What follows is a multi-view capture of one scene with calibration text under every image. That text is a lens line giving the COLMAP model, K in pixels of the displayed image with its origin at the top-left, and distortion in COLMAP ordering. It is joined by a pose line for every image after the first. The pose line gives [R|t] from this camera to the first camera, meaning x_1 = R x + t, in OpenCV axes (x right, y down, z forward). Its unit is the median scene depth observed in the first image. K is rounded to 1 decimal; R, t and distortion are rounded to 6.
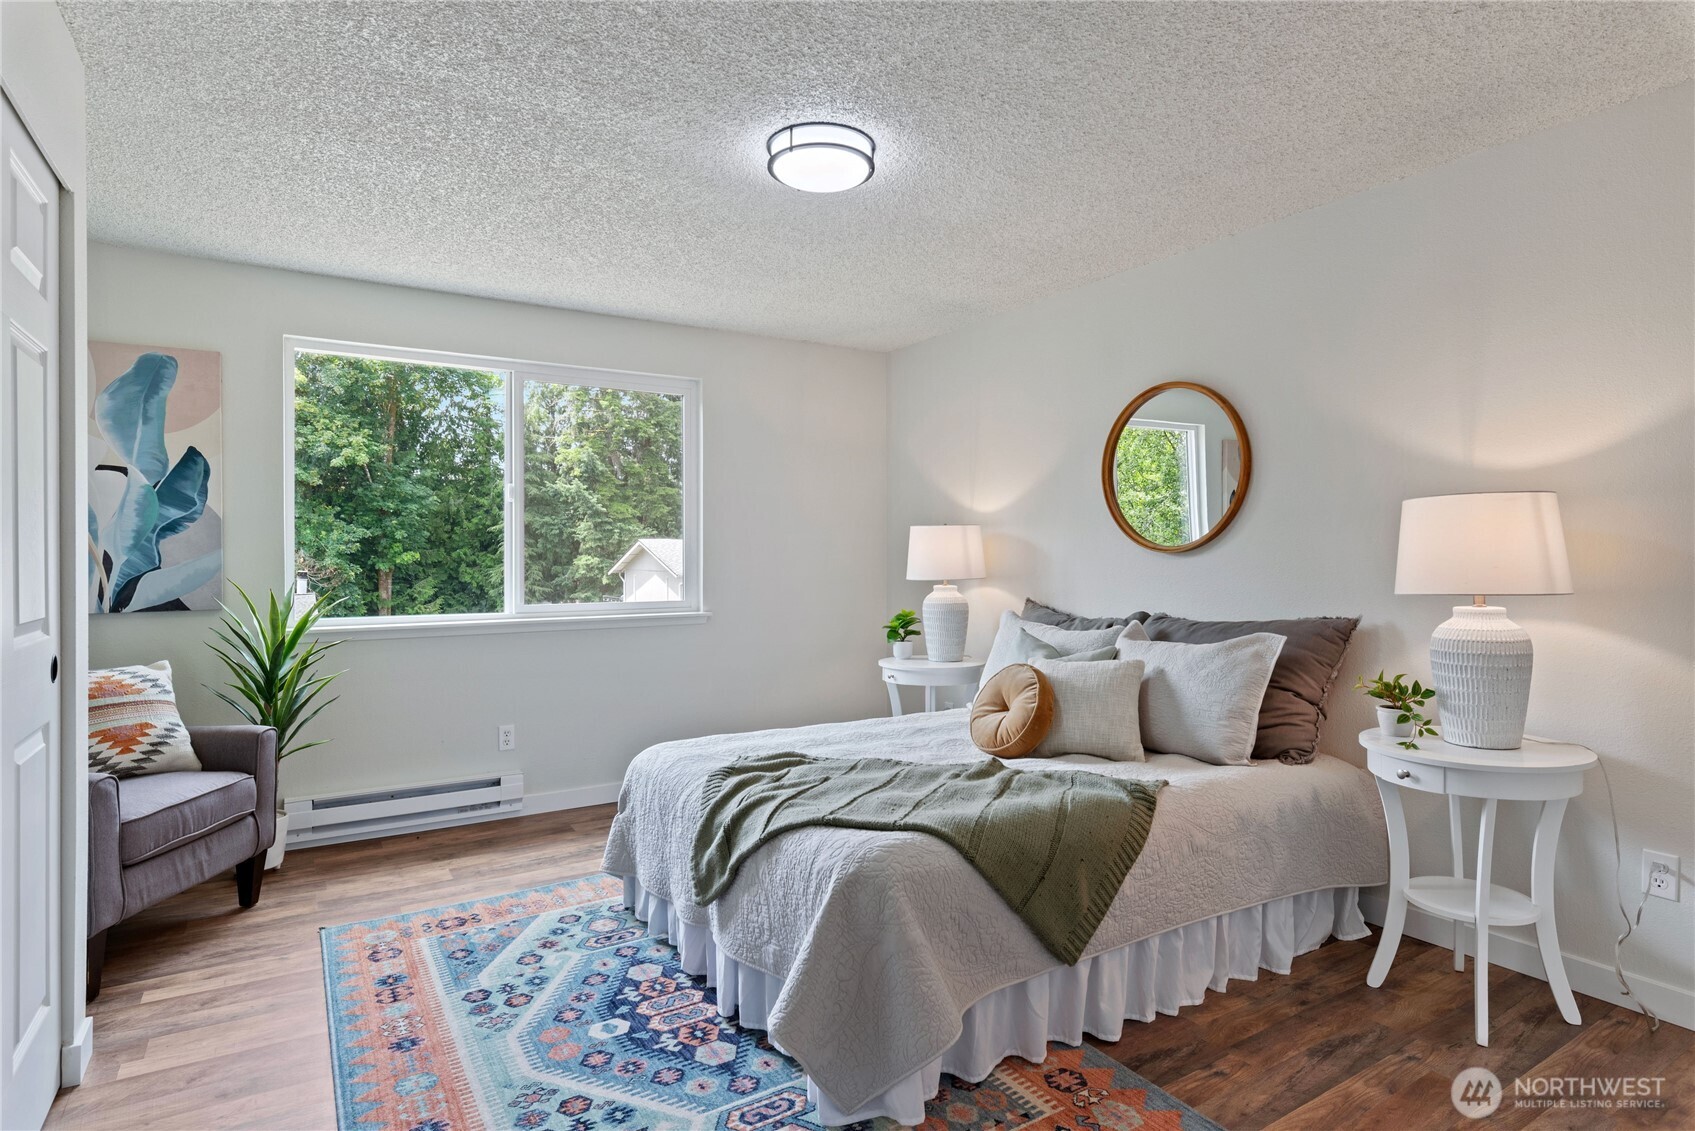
lens RADIAL K [[949.0, 0, 836.3], [0, 949.0, 563.6], [0, 0, 1]] dist [-0.000328, -0.000898]
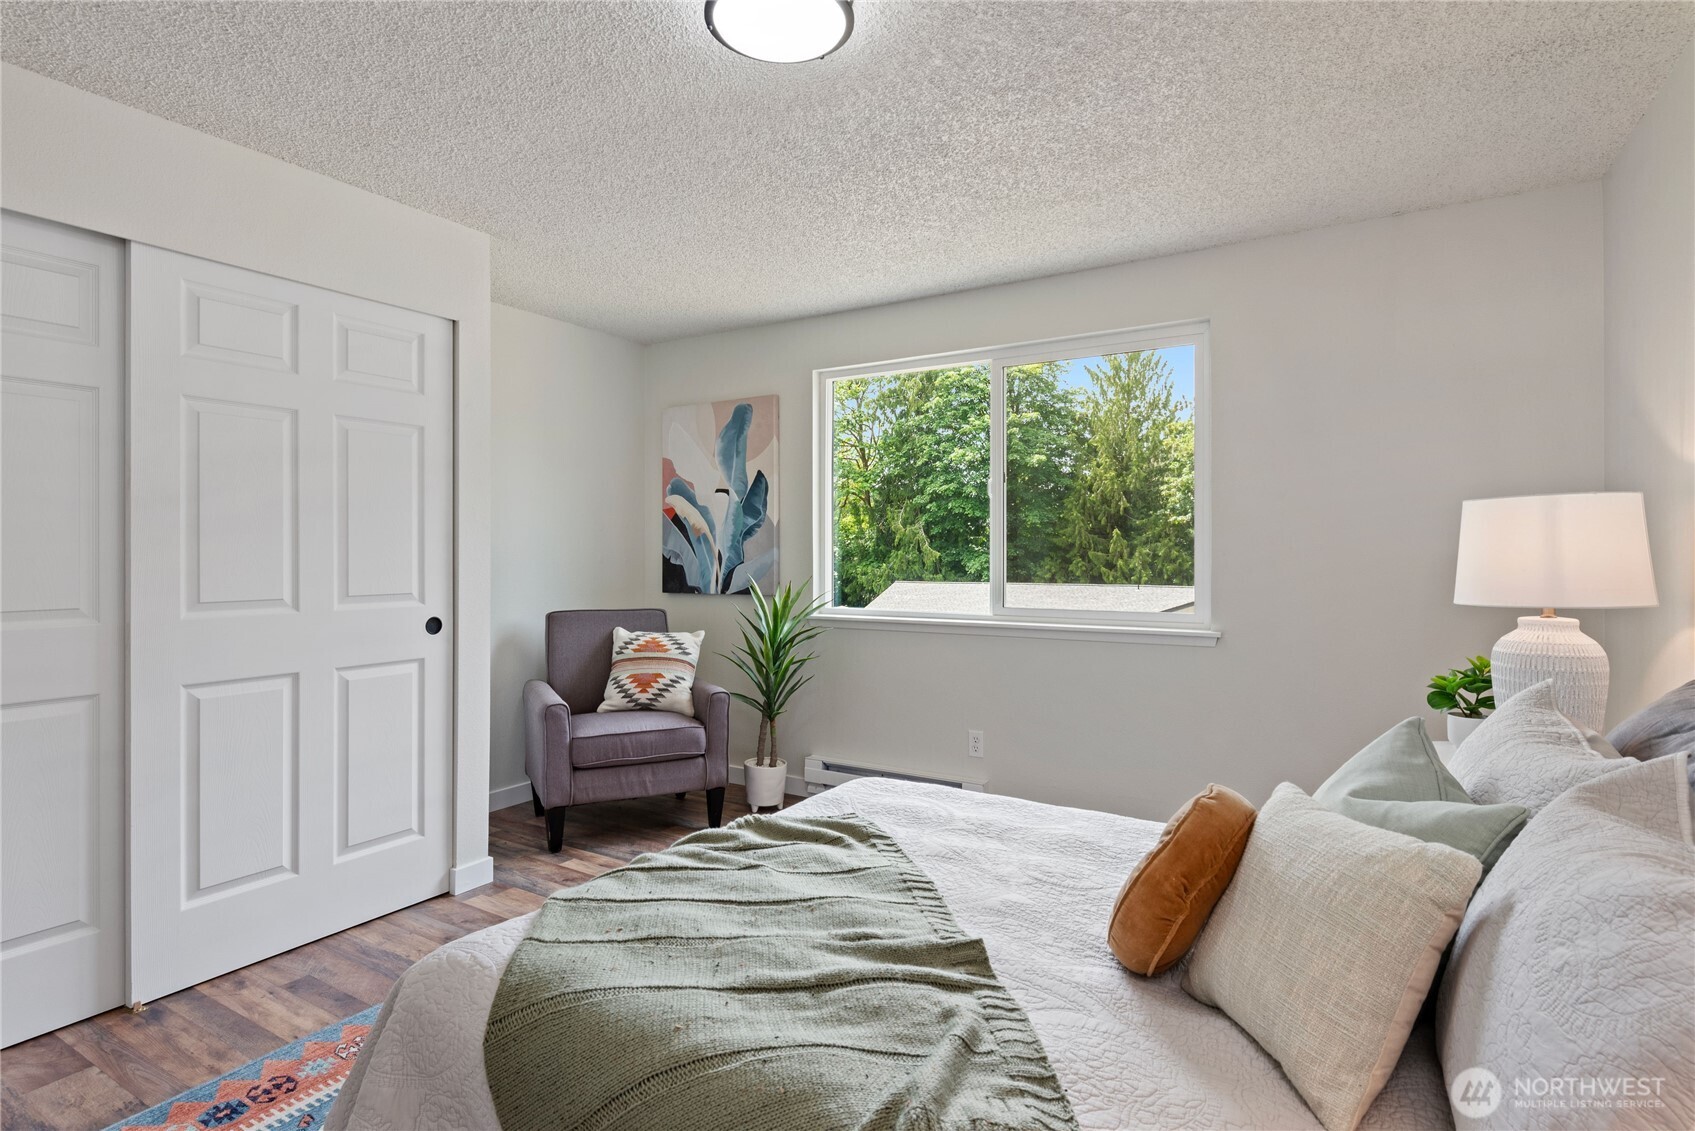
lens RADIAL K [[873.4, 0, 839.4], [0, 873.4, 566.7], [0, 0, 1]] dist [0.004168, -0.002074]
pose [[0.434407, 0.016735, -0.900561, 0.467706], [-0.011255, 0.999850, 0.013151, -0.007345], [0.900647, 0.004422, 0.434530, 0.591501]]
